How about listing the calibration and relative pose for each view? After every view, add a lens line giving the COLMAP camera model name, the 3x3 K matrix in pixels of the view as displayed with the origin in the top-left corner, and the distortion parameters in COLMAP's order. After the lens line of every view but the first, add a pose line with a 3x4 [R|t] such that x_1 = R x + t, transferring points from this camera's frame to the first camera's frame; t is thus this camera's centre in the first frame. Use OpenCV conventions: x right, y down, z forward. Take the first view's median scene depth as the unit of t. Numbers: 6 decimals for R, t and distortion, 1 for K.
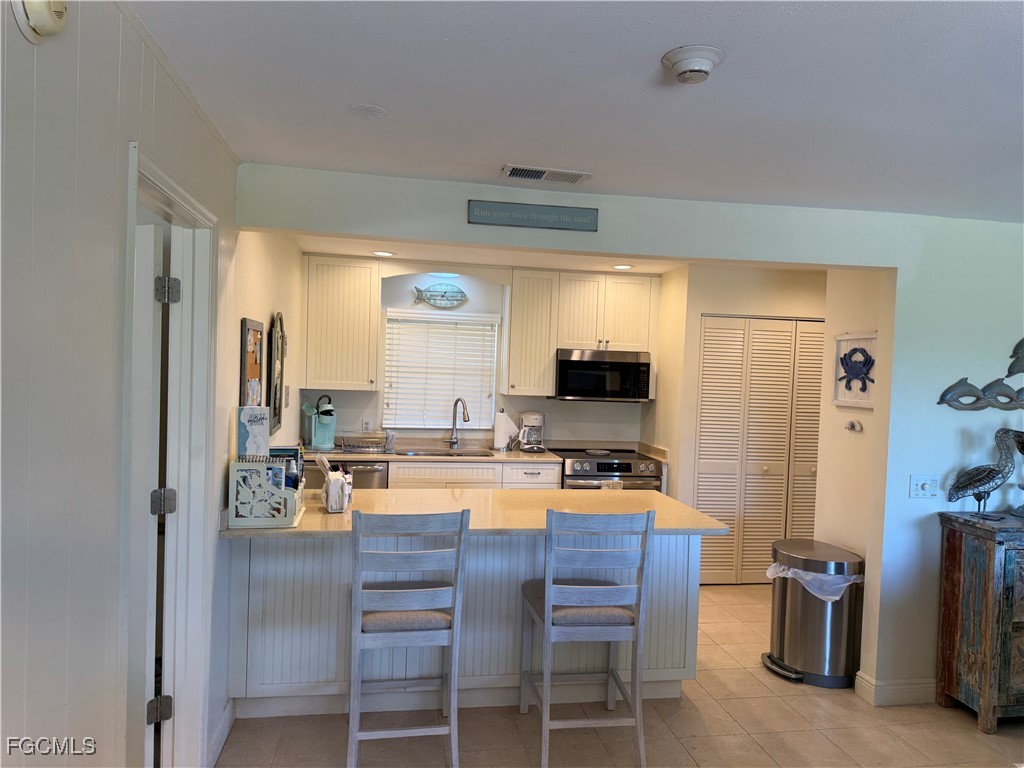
lens RADIAL K [[716.3, 0, 506.6], [0, 716.3, 391.0], [0, 0, 1]] dist [0.081928, -0.145170]
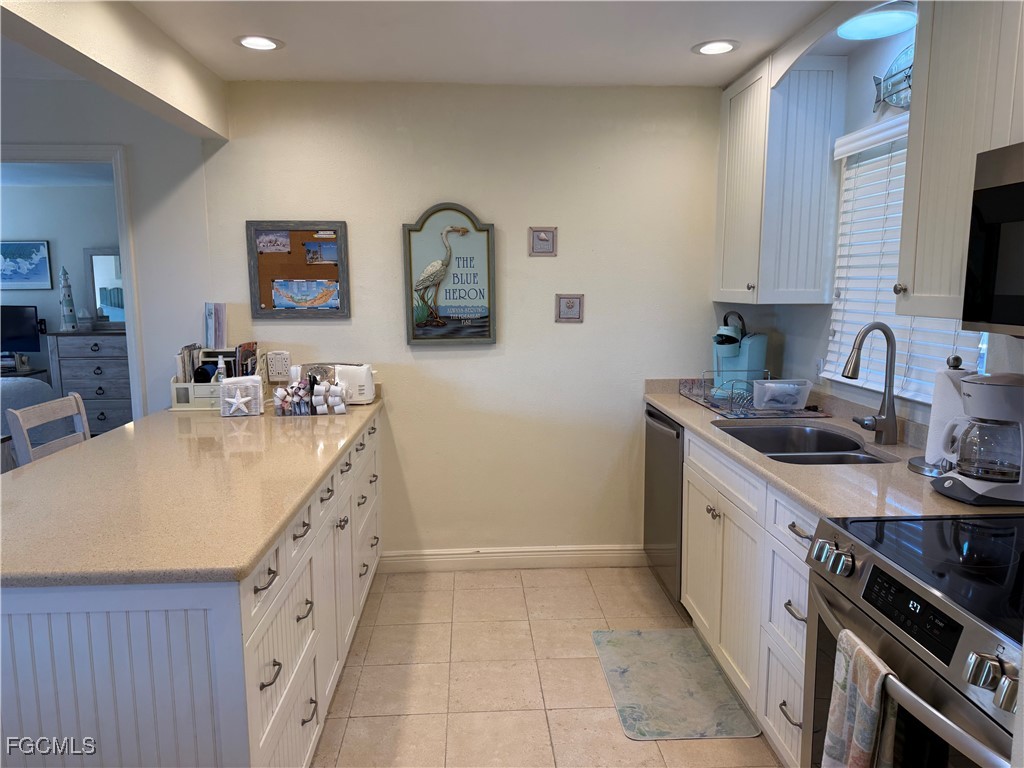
lens RADIAL K [[716.3, 0, 506.6], [0, 716.3, 391.0], [0, 0, 1]] dist [0.081928, -0.145170]
pose [[-0.124354, 0.108128, -0.986329, 0.392157], [-0.033285, 0.993031, 0.113059, 0.009537], [0.991680, 0.046889, -0.119888, 0.868670]]
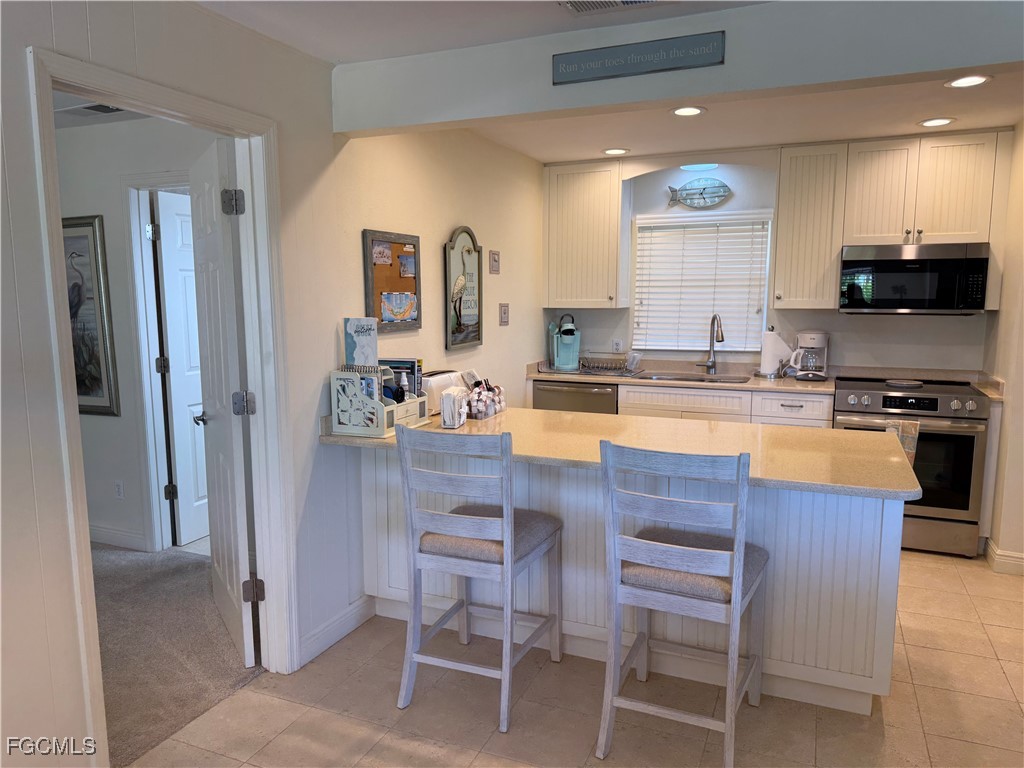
lens RADIAL K [[716.3, 0, 506.6], [0, 716.3, 391.0], [0, 0, 1]] dist [0.081928, -0.145170]
pose [[0.830141, 0.037628, -0.556283, 0.214118], [0.014979, 0.995855, 0.089715, 0.020699], [0.557353, -0.082808, 0.826136, 0.154579]]
